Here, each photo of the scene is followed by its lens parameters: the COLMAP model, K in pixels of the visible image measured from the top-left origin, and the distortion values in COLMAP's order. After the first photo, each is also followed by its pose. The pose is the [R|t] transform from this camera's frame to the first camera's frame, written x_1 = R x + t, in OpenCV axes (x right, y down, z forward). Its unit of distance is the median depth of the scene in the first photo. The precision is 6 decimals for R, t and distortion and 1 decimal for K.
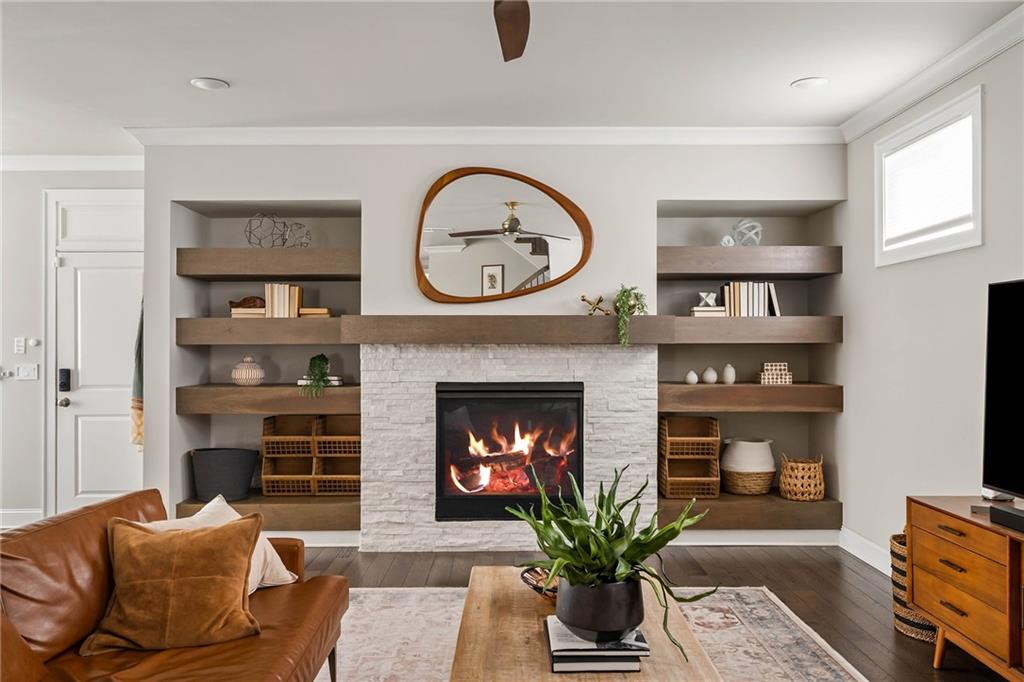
lens RADIAL K [[803.6, 0, 512.0], [0, 803.6, 341.0], [0, 0, 1]] dist [-0.032330, 0.004231]
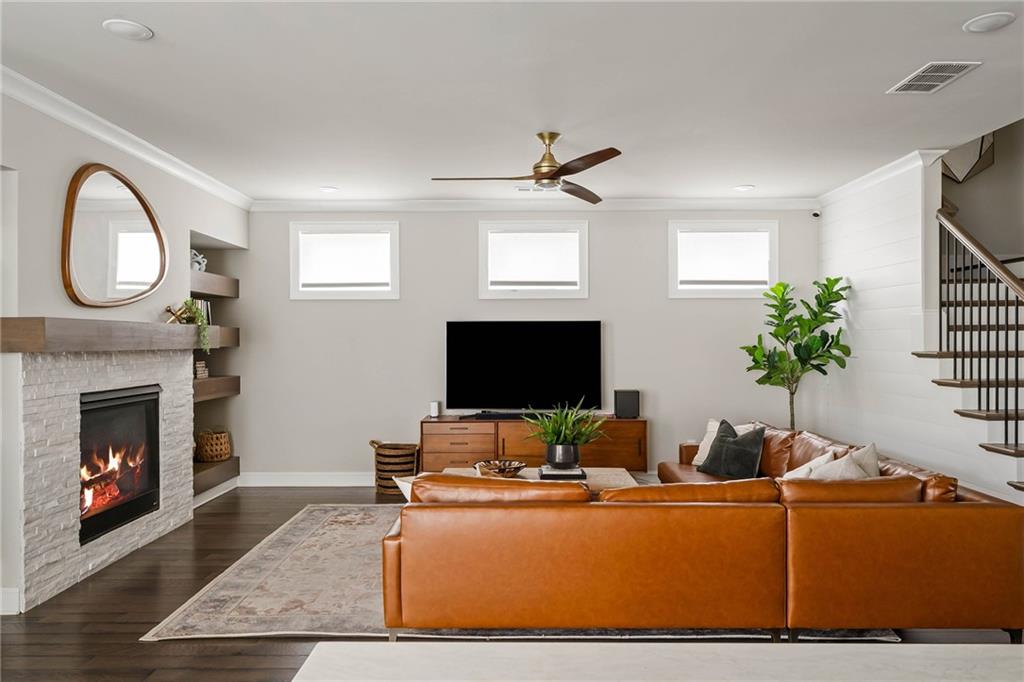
lens RADIAL K [[707.8, 0, 510.5], [0, 707.8, 345.7], [0, 0, 1]] dist [0.004830, -0.000106]
pose [[0.002927, -0.006291, 0.999976, -0.865859], [-0.005855, 0.999963, 0.006308, -0.010008], [-0.999979, -0.005874, 0.002890, 0.500153]]
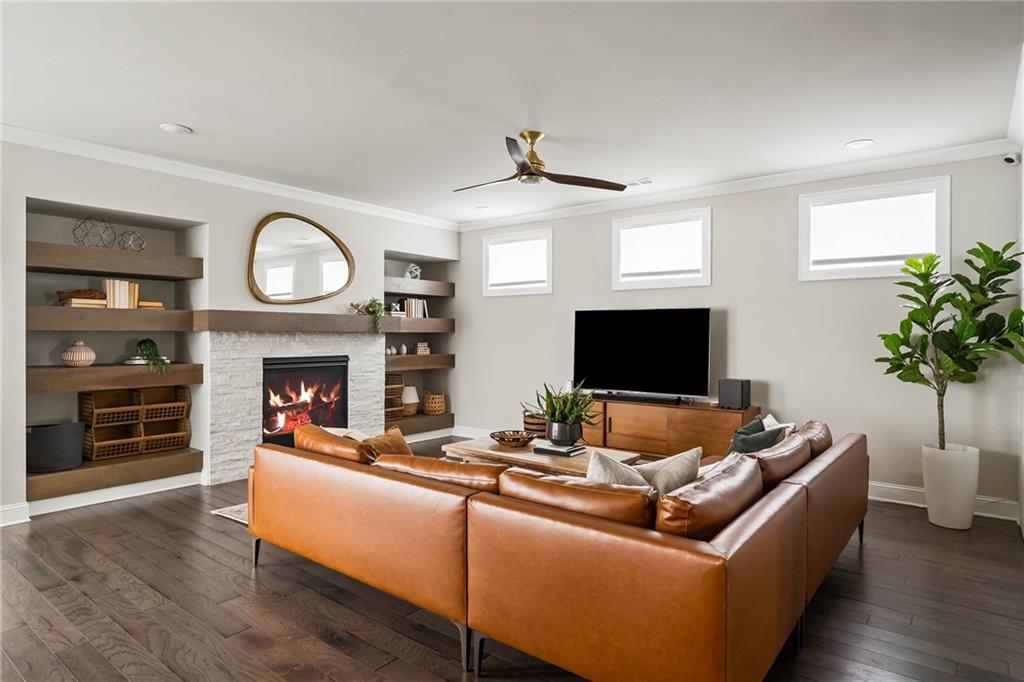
lens RADIAL K [[578.7, 0, 512.0], [0, 578.7, 341.0], [0, 0, 1]] dist [-0.003505, -0.000928]
pose [[0.616682, -0.004861, 0.787197, -0.620051], [-0.011623, 0.999816, 0.015280, -0.000357], [-0.787126, -0.018572, 0.616512, 0.006395]]
